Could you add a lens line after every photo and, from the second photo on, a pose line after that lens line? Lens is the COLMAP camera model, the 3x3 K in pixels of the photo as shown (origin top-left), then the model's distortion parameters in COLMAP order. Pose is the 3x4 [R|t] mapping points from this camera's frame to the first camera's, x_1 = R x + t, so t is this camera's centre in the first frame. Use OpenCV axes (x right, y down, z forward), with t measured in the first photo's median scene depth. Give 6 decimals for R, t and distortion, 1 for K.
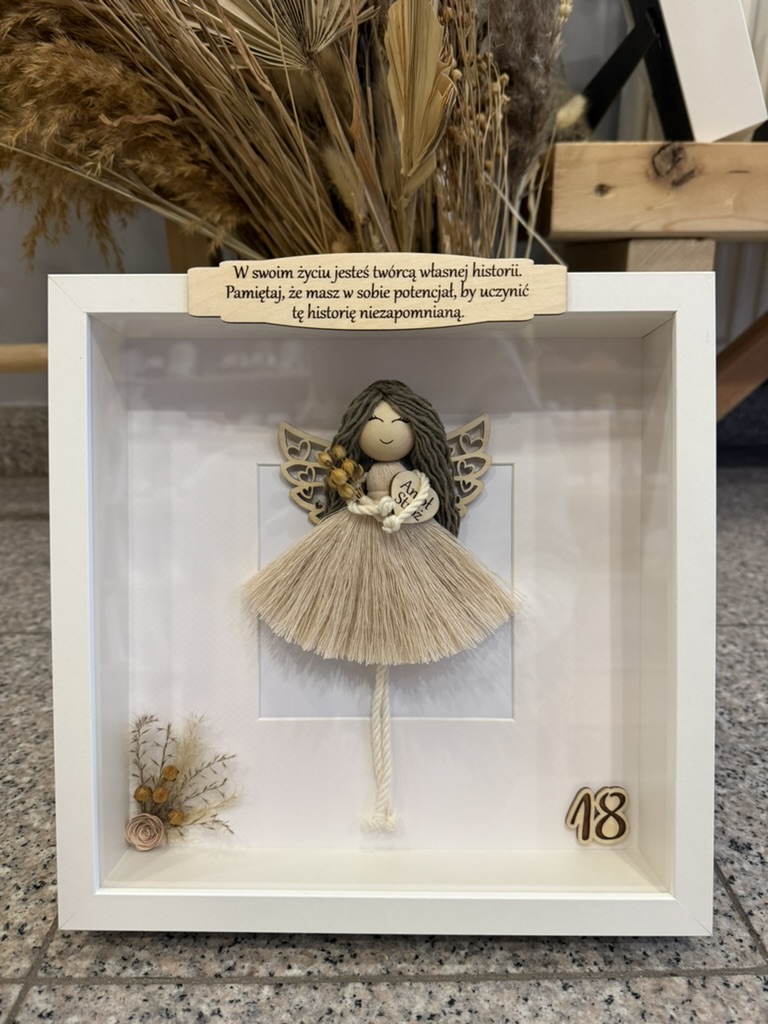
lens RADIAL K [[772.8, 0, 377.8], [0, 772.8, 510.7], [0, 0, 1]] dist [-0.022745, -0.000795]
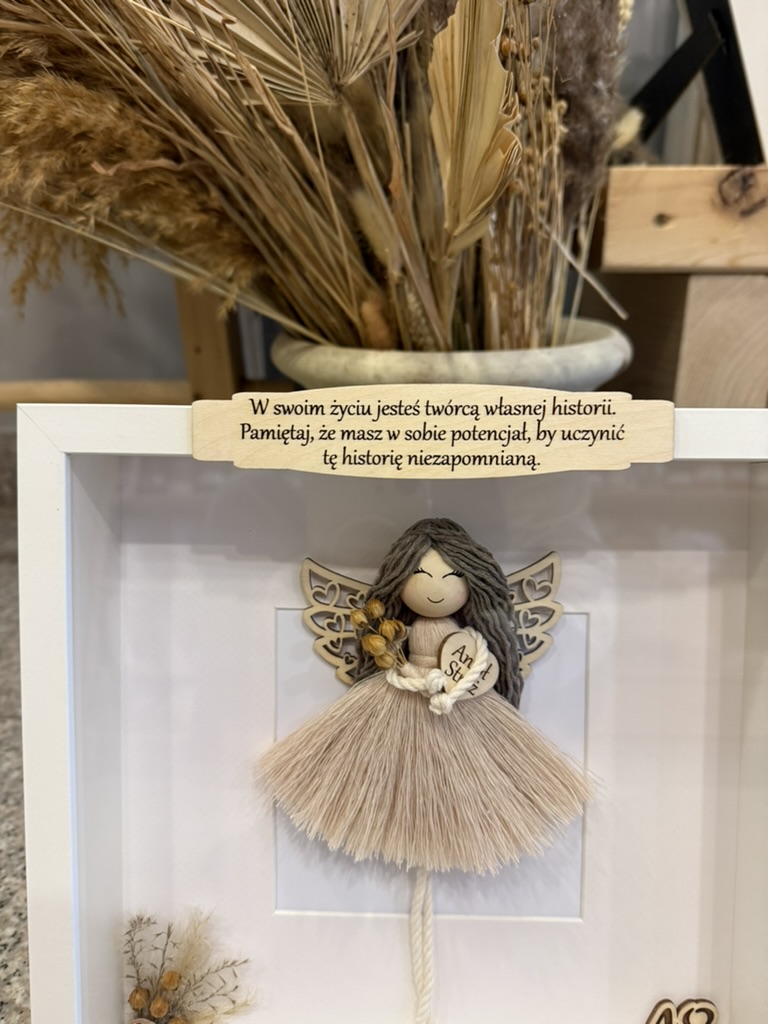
lens RADIAL K [[772.8, 0, 371.7], [0, 772.8, 505.5], [0, 0, 1]] dist [-0.022745, -0.000795]
pose [[0.999687, 0.009999, -0.022950, -0.035646], [-0.009477, 0.999697, 0.022726, -0.193585], [0.023171, -0.022502, 0.999478, 0.178927]]
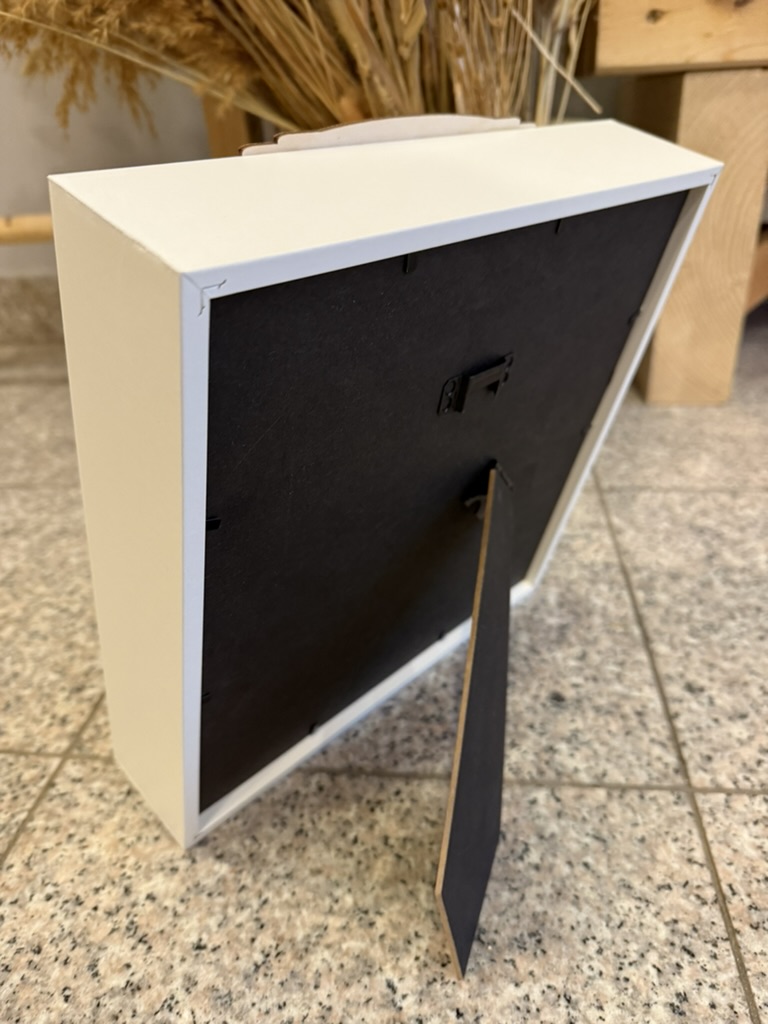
lens RADIAL K [[772.8, 0, 376.1], [0, 772.8, 528.8], [0, 0, 1]] dist [-0.022745, -0.000795]
pose [[0.990215, 0.021241, -0.137924, 0.185987], [0.005678, 0.981398, 0.191901, 0.007838], [0.139435, -0.190806, 0.971674, -0.076746]]
